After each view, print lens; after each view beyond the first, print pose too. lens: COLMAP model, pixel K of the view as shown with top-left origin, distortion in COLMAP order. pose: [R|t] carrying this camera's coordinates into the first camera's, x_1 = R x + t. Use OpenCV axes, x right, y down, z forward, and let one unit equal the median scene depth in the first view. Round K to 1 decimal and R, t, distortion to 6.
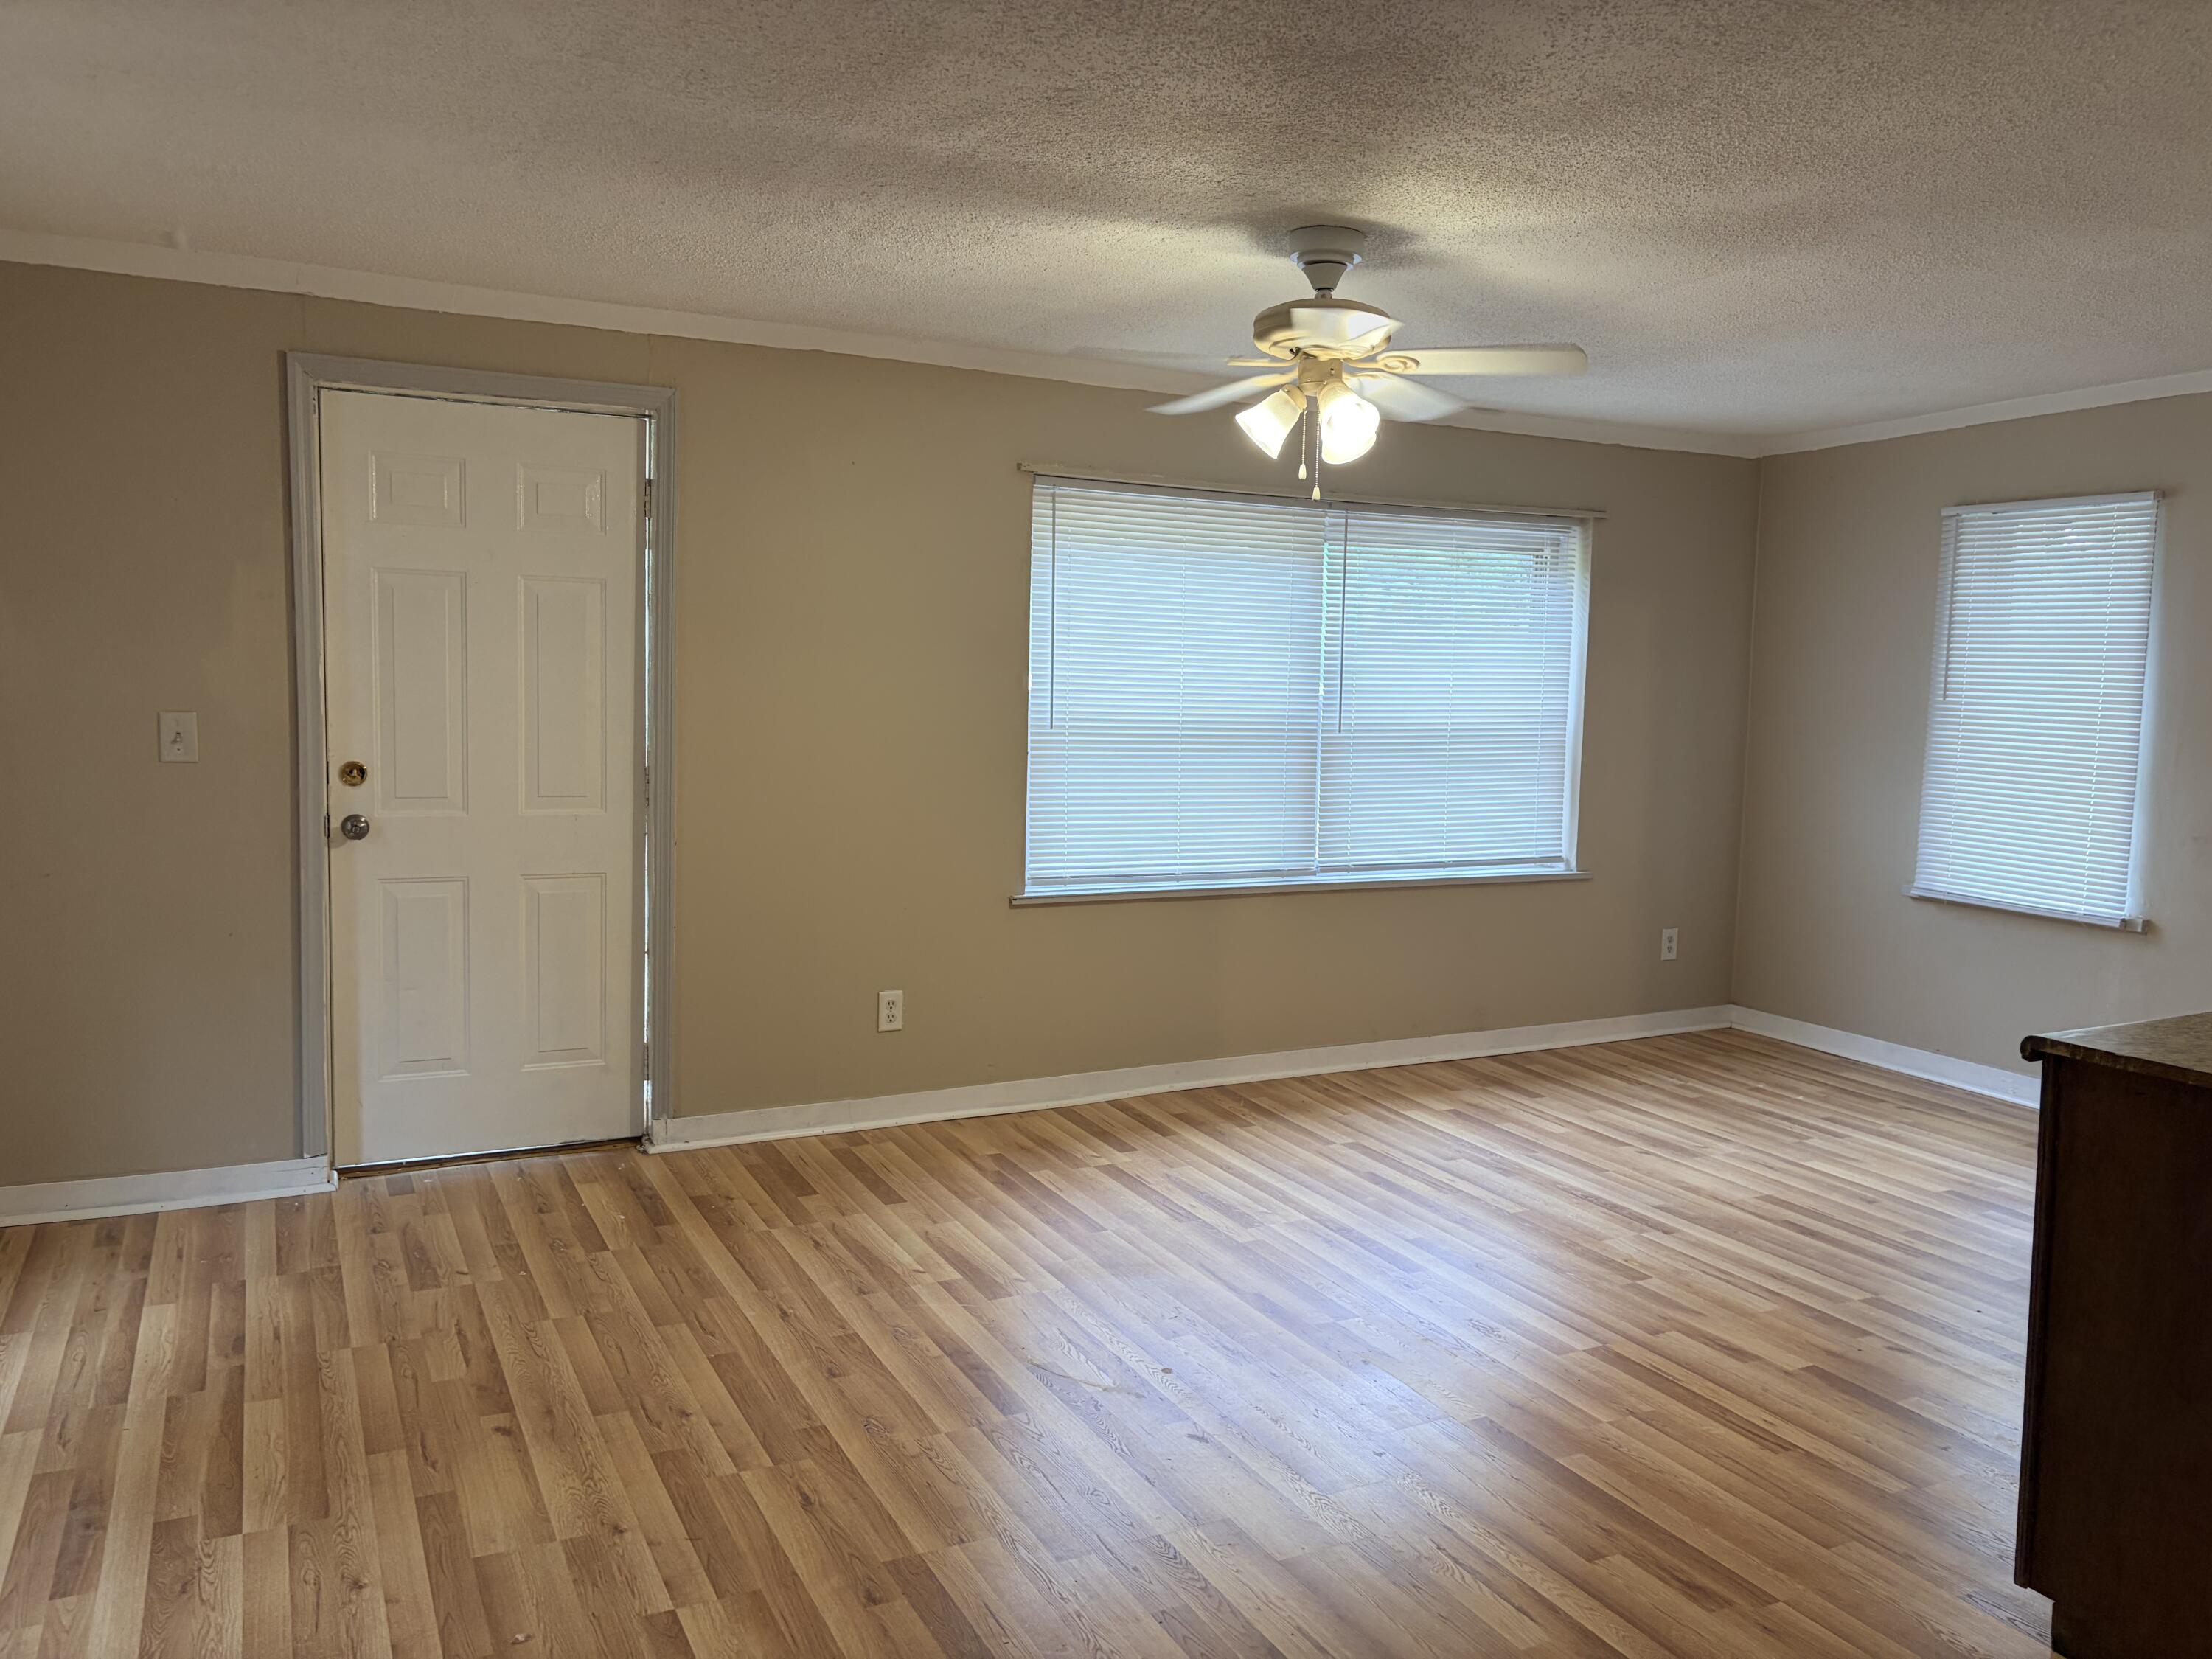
lens RADIAL K [[1680.7, 0, 1118.6], [0, 1680.7, 822.0], [0, 0, 1]] dist [0.055906, -0.050891]
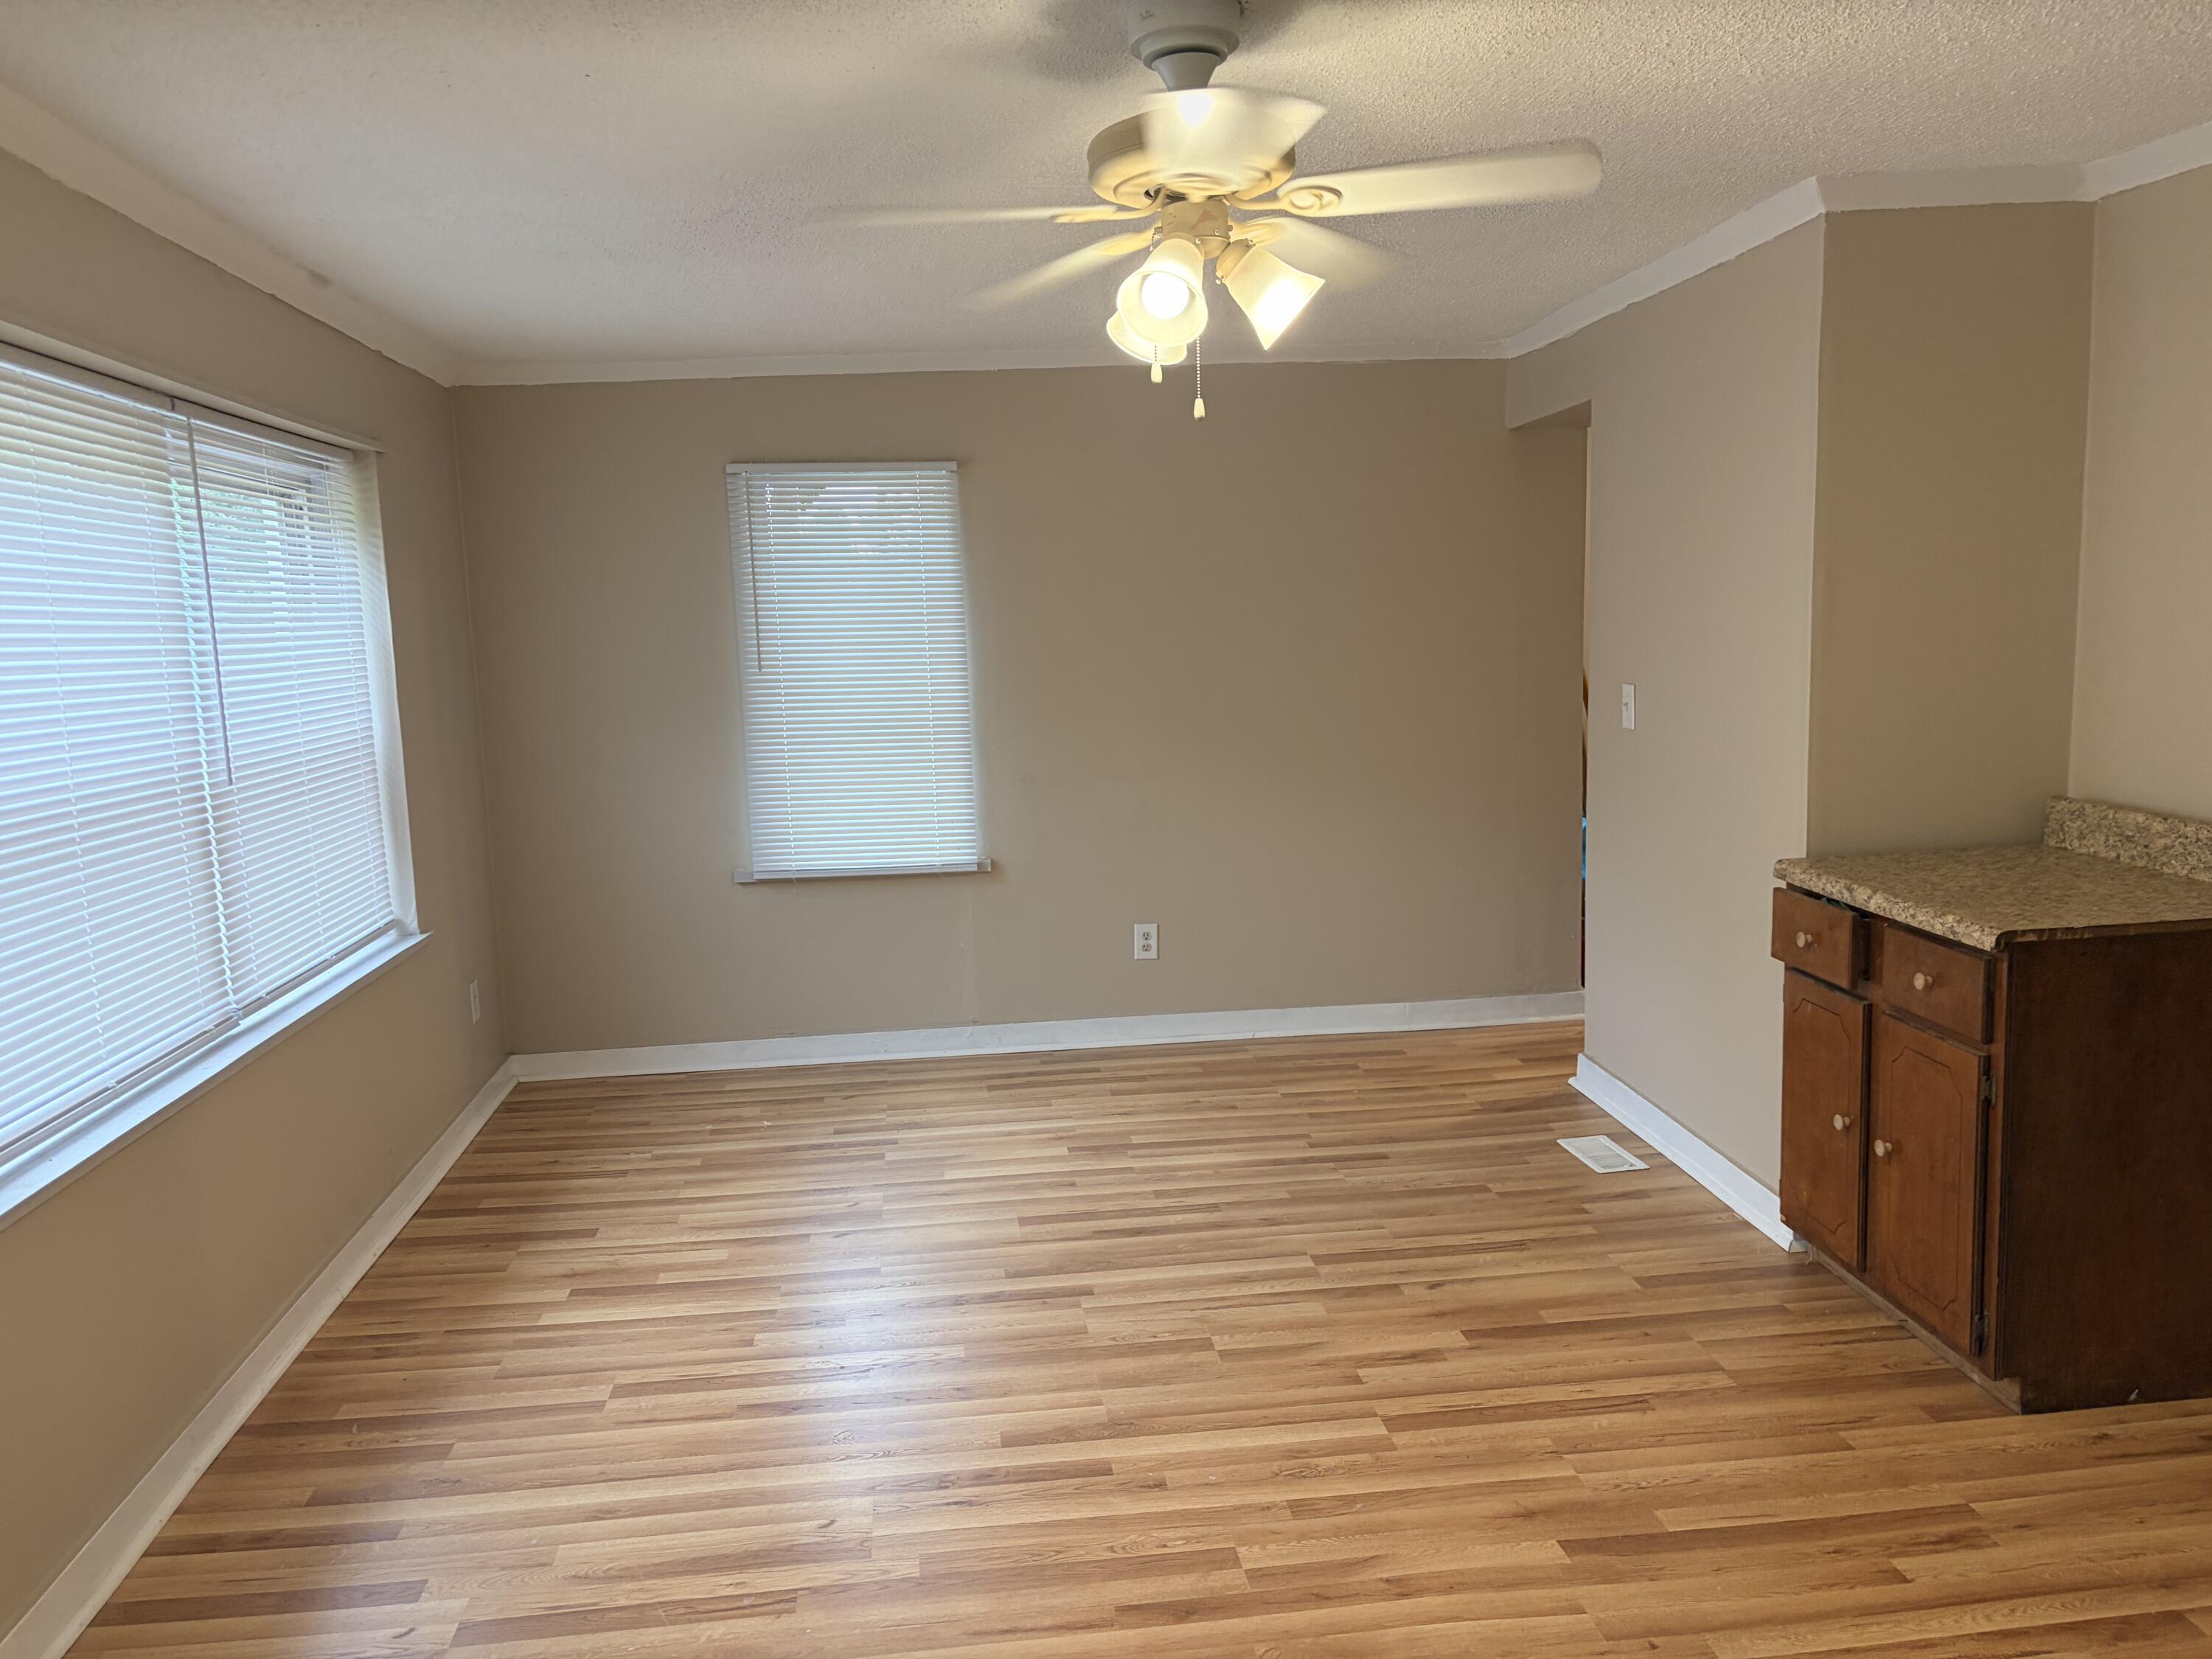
lens RADIAL K [[1664.7, 0, 1098.2], [0, 1664.7, 834.9], [0, 0, 1]] dist [0.015083, -0.006847]
pose [[0.347668, -0.156556, 0.924455, -0.417663], [0.127189, 0.984723, 0.118930, -0.088983], [-0.928951, 0.076232, 0.362268, 0.644906]]
